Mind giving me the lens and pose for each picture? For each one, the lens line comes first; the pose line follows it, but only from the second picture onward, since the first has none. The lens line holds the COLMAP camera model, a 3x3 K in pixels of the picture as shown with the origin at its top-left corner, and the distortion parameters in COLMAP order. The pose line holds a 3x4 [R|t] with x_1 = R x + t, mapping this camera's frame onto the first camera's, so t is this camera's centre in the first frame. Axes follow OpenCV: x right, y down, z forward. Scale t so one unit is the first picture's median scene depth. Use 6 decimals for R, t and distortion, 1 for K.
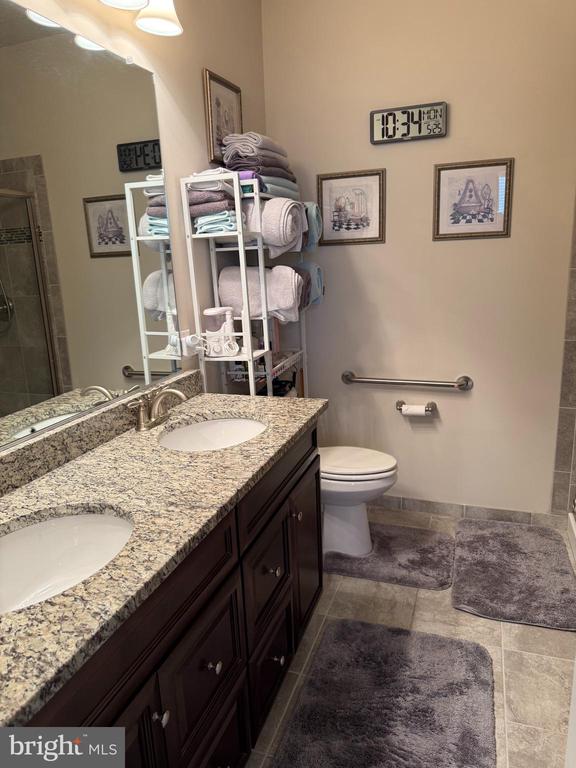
lens RADIAL K [[544.9, 0, 290.7], [0, 544.9, 383.8], [0, 0, 1]] dist [0.061724, -0.000147]
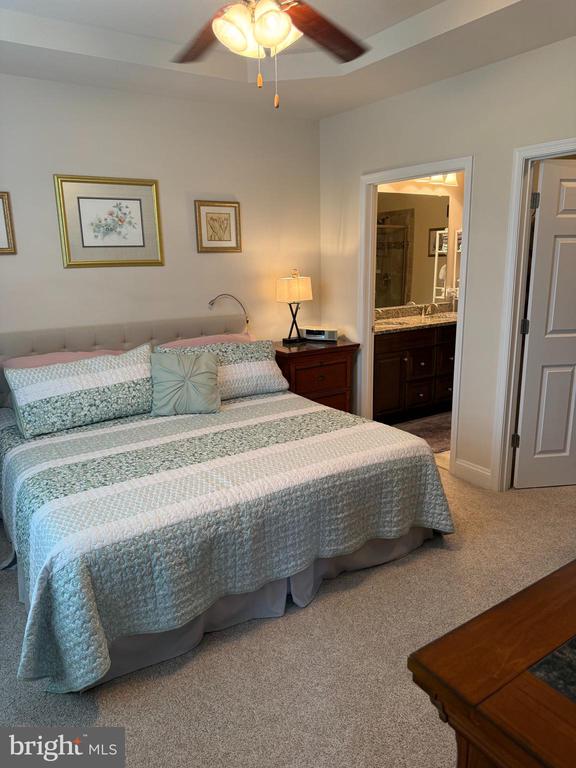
lens RADIAL K [[544.9, 0, 285.4], [0, 544.9, 386.7], [0, 0, 1]] dist [0.061724, -0.000147]
pose [[0.800671, 0.156787, -0.578224, 0.747078], [-0.140976, 0.987354, 0.072512, 0.283380], [0.582281, 0.023457, 0.812649, -1.529578]]
